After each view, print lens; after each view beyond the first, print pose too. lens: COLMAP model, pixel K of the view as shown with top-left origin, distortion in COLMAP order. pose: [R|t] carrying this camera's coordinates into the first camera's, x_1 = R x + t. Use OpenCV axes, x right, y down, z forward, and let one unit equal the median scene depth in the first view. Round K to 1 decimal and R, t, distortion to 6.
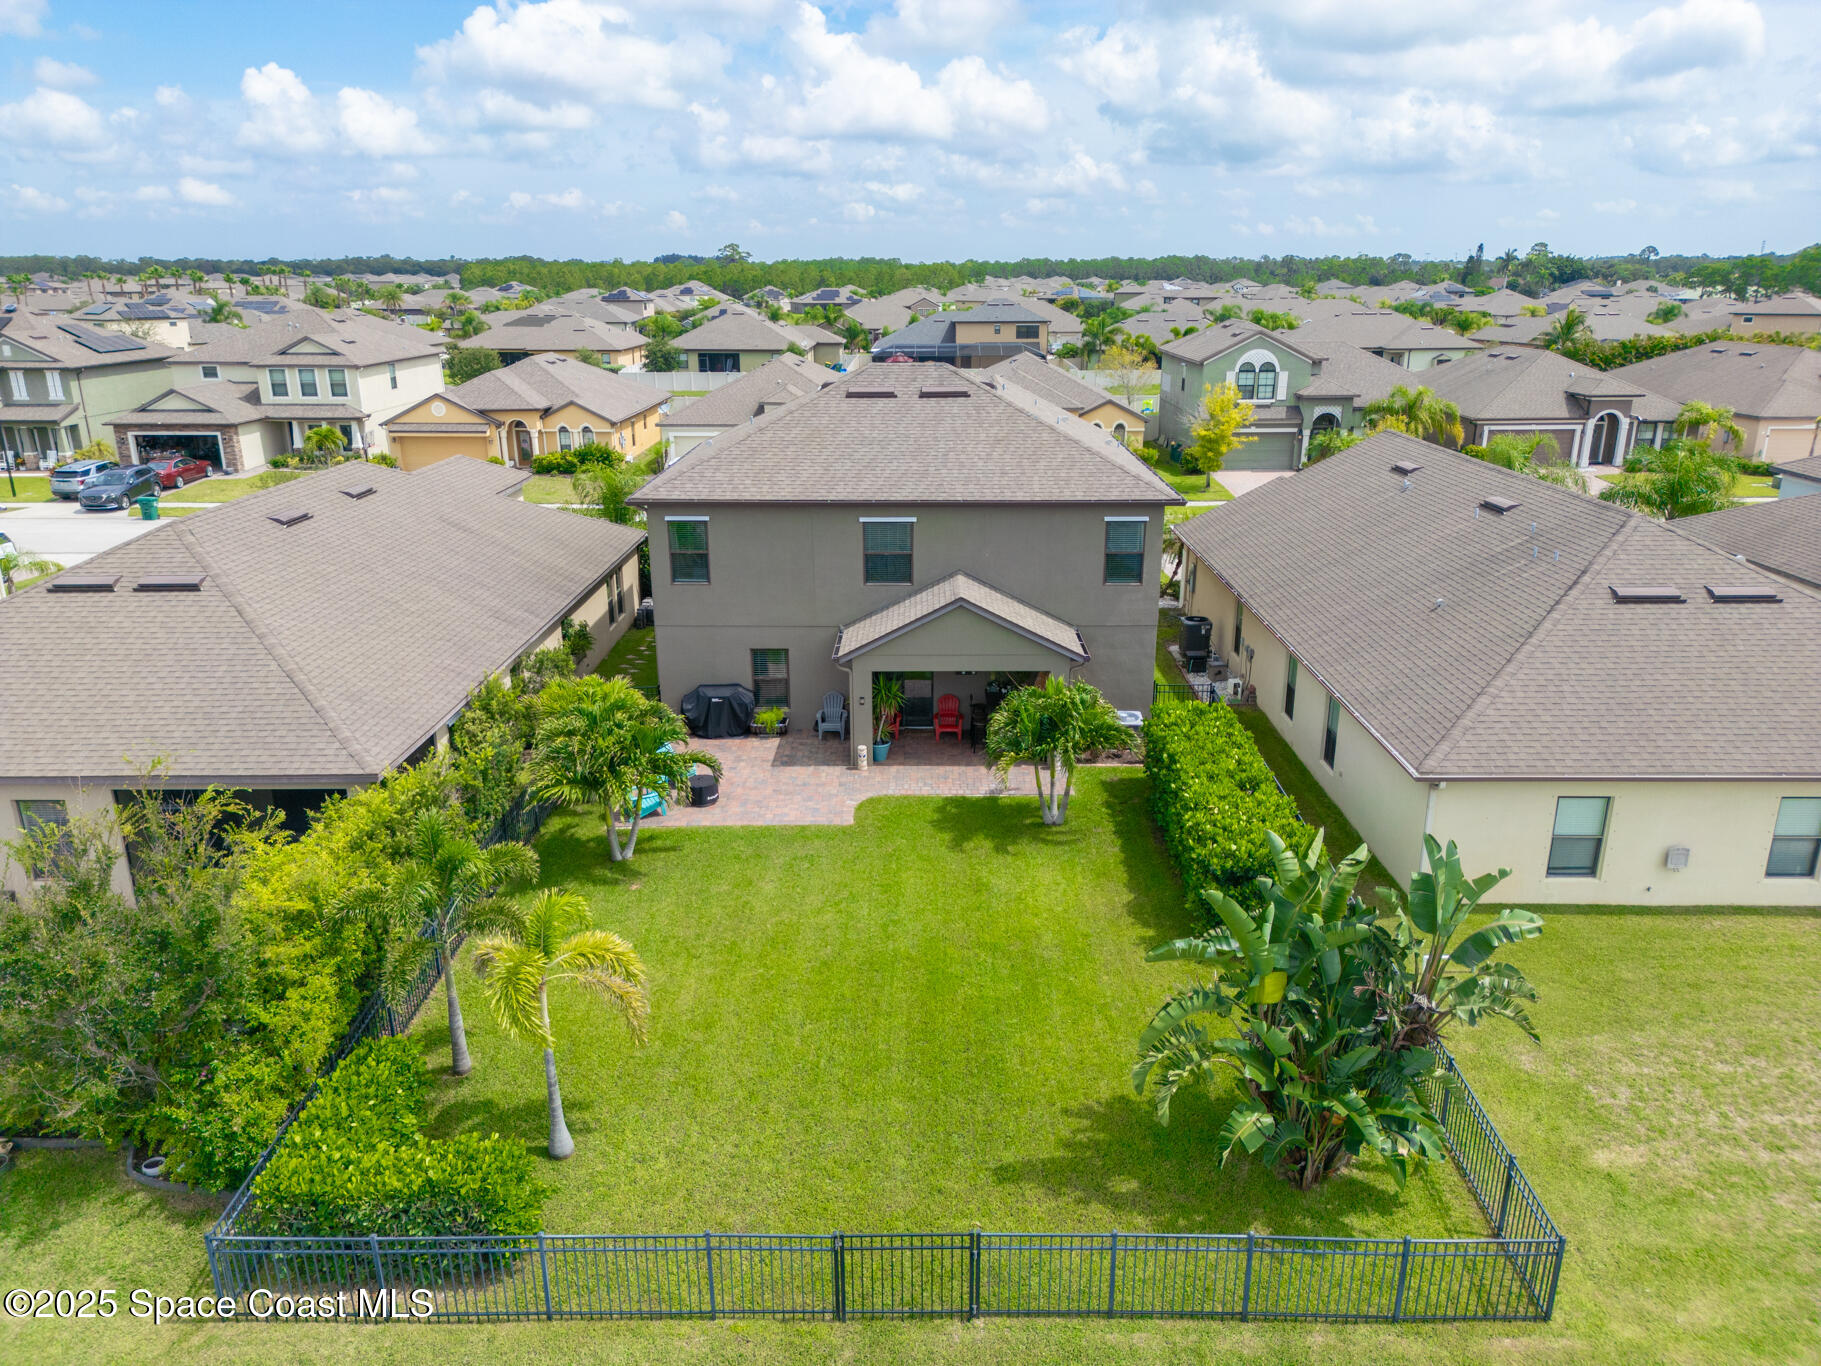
lens RADIAL K [[1278.1, 0, 913.4], [0, 1278.1, 677.7], [0, 0, 1]] dist [0.073684, -0.076357]
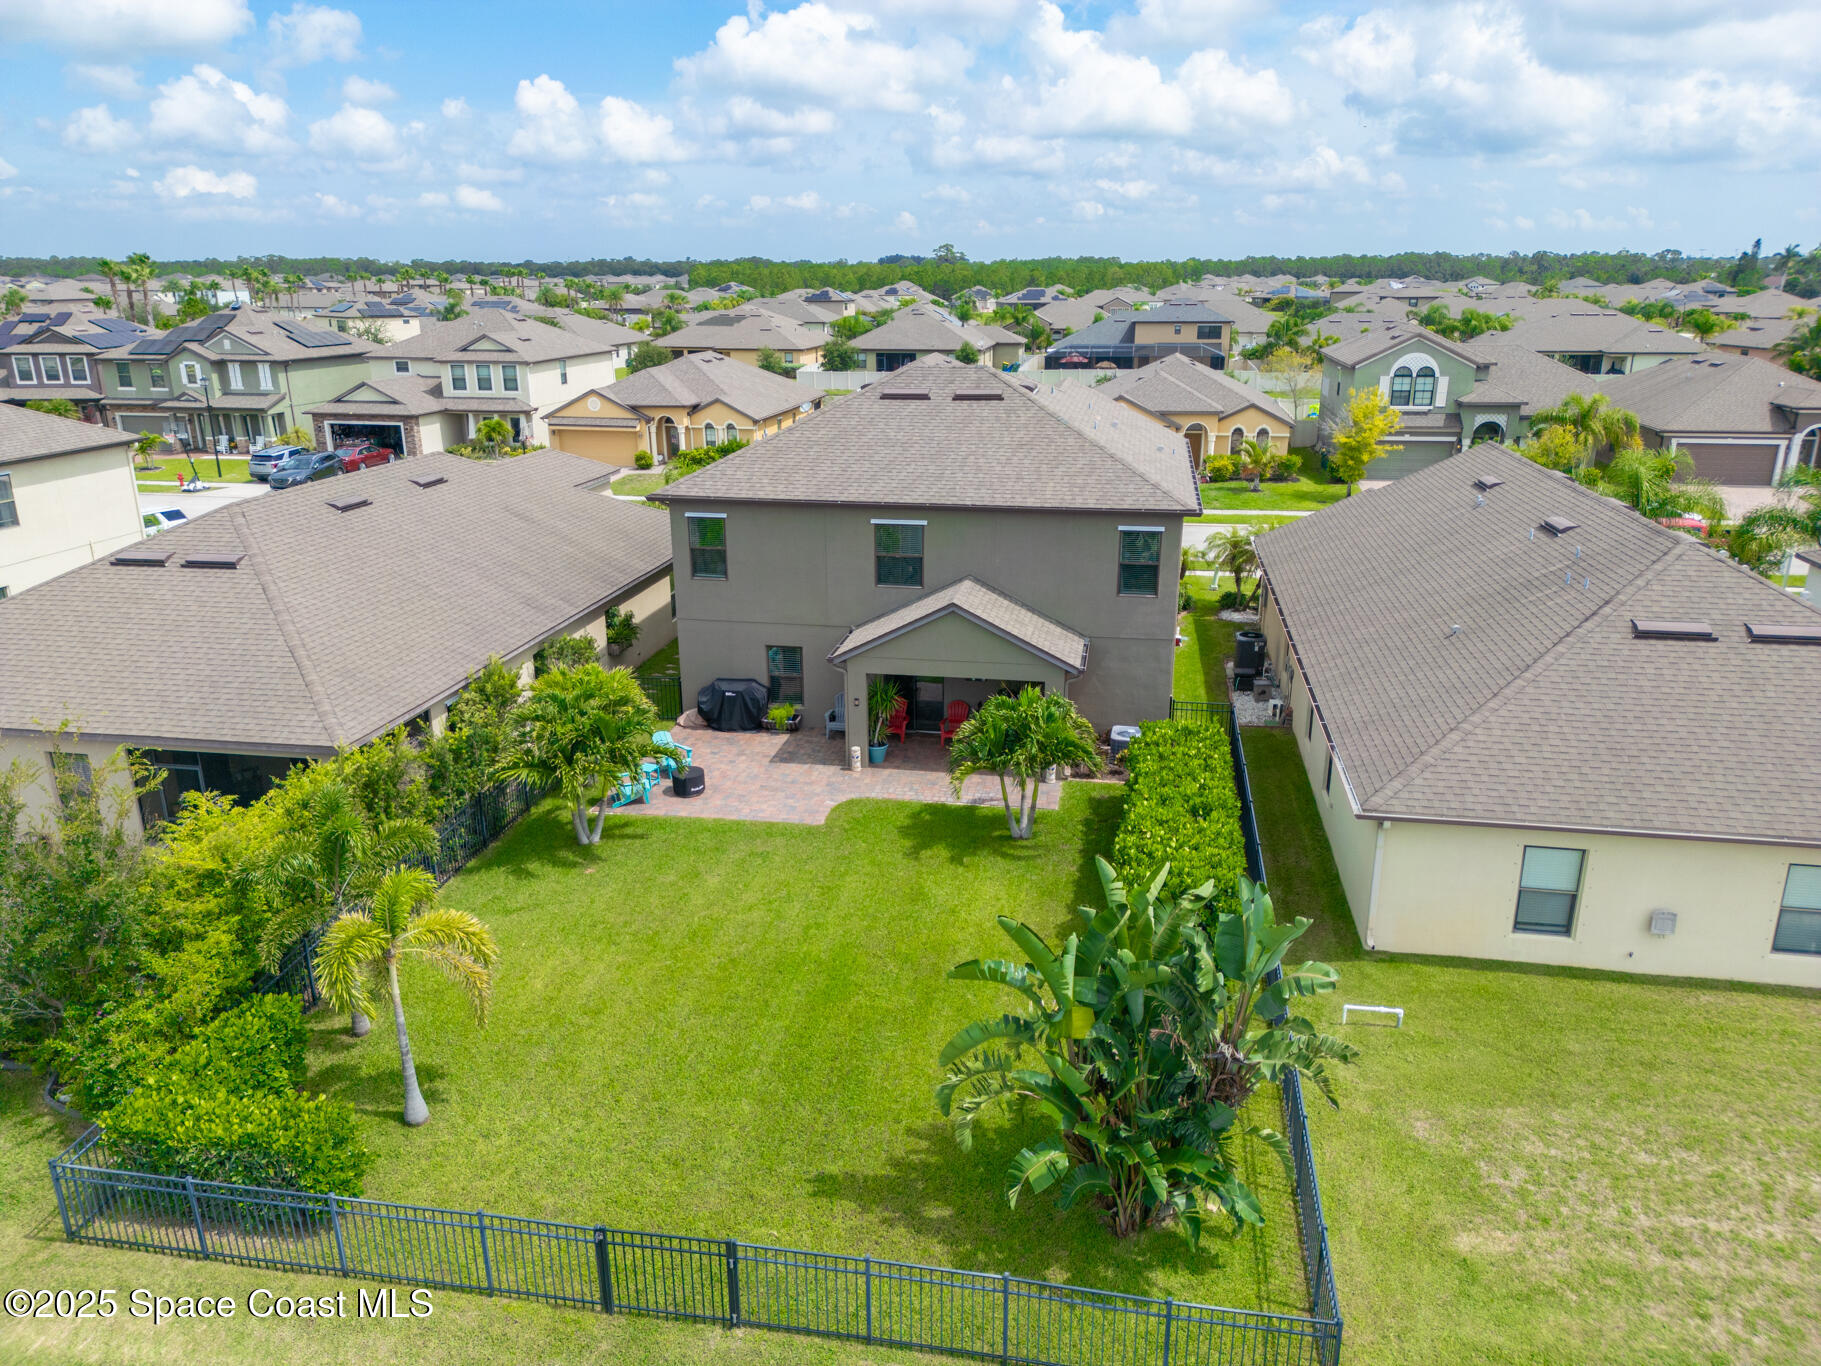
lens RADIAL K [[1278.1, 0, 913.4], [0, 1278.1, 677.7], [0, 0, 1]] dist [0.073684, -0.076357]
pose [[0.986256, 0.049228, -0.157721, 0.157566], [-0.049164, 0.998781, 0.004314, -0.007387], [0.157741, 0.003499, 0.987474, 0.018374]]
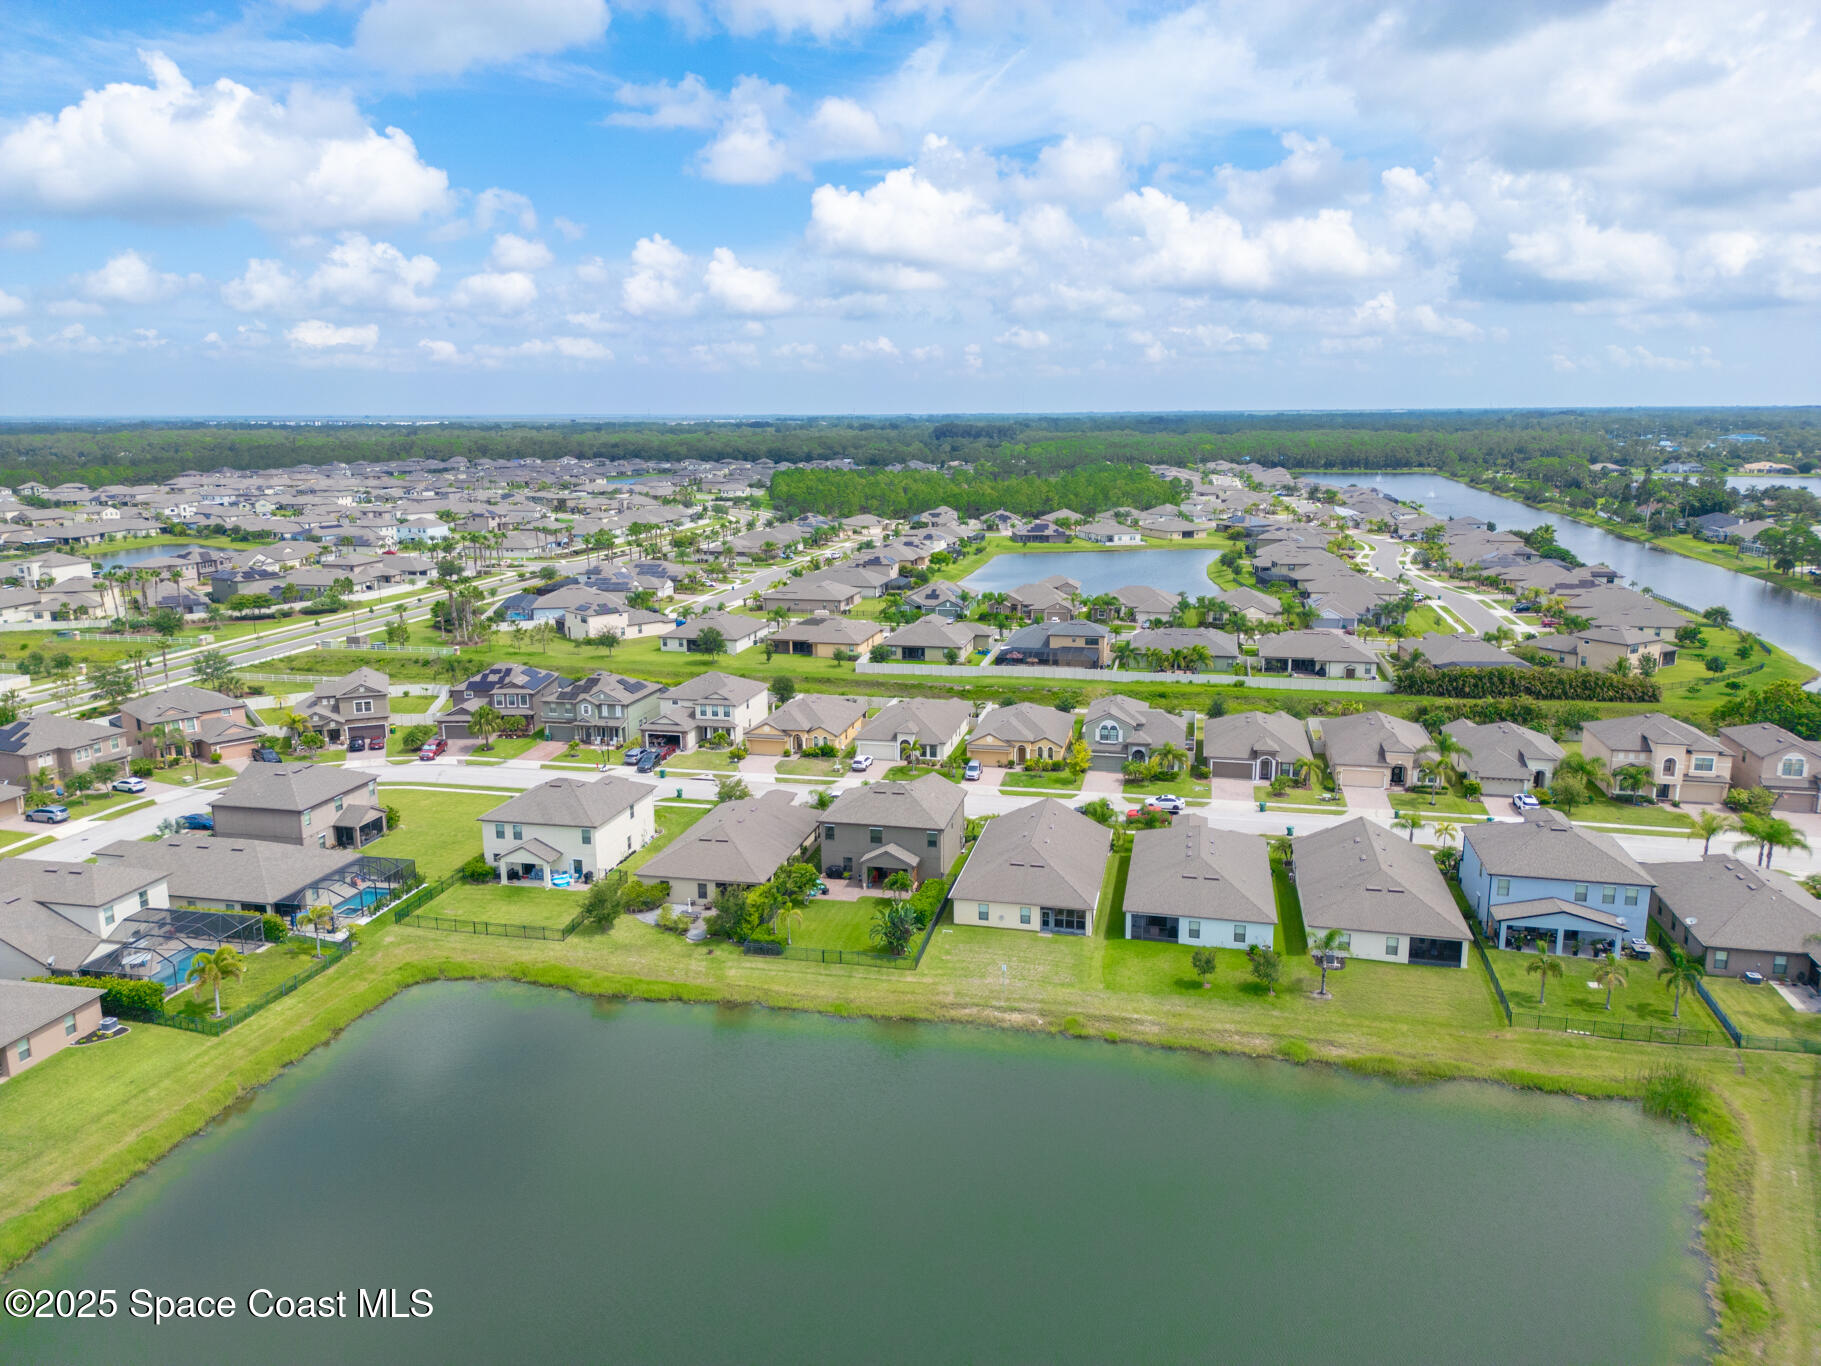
lens RADIAL K [[1278.1, 0, 913.4], [0, 1278.1, 677.7], [0, 0, 1]] dist [0.073684, -0.076357]
pose [[0.977310, 0.037975, -0.208382, 0.963080], [-0.058315, 0.994017, -0.092352, -0.239376], [0.203628, 0.102408, 0.973678, -3.122645]]
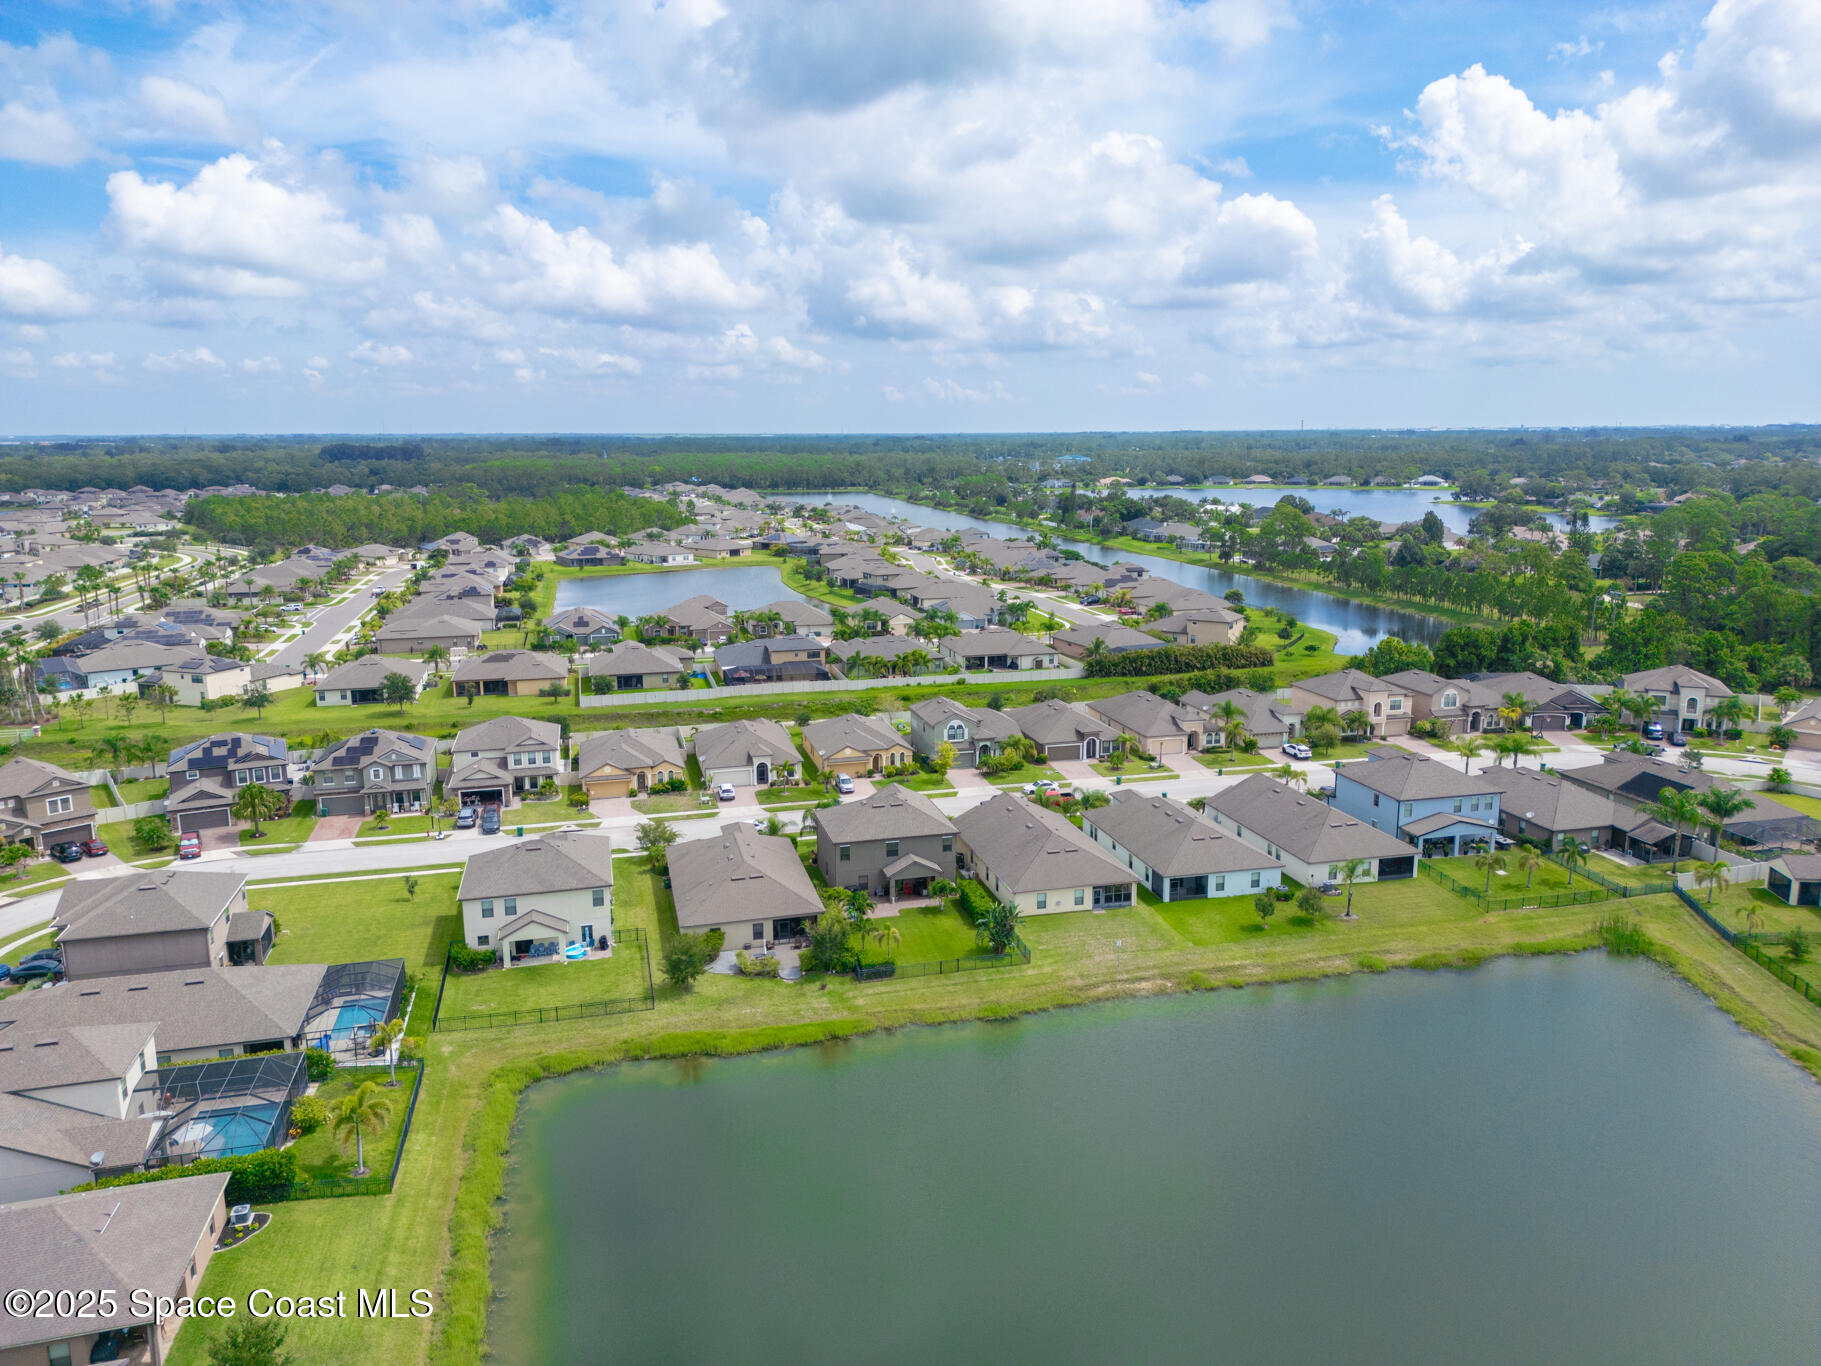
lens RADIAL K [[1278.1, 0, 913.4], [0, 1278.1, 677.7], [0, 0, 1]] dist [0.073684, -0.076357]
pose [[0.966005, -0.054955, 0.252614, -0.992867], [0.083418, 0.991138, -0.103377, -0.221782], [-0.244694, 0.120935, 0.962029, -3.143683]]
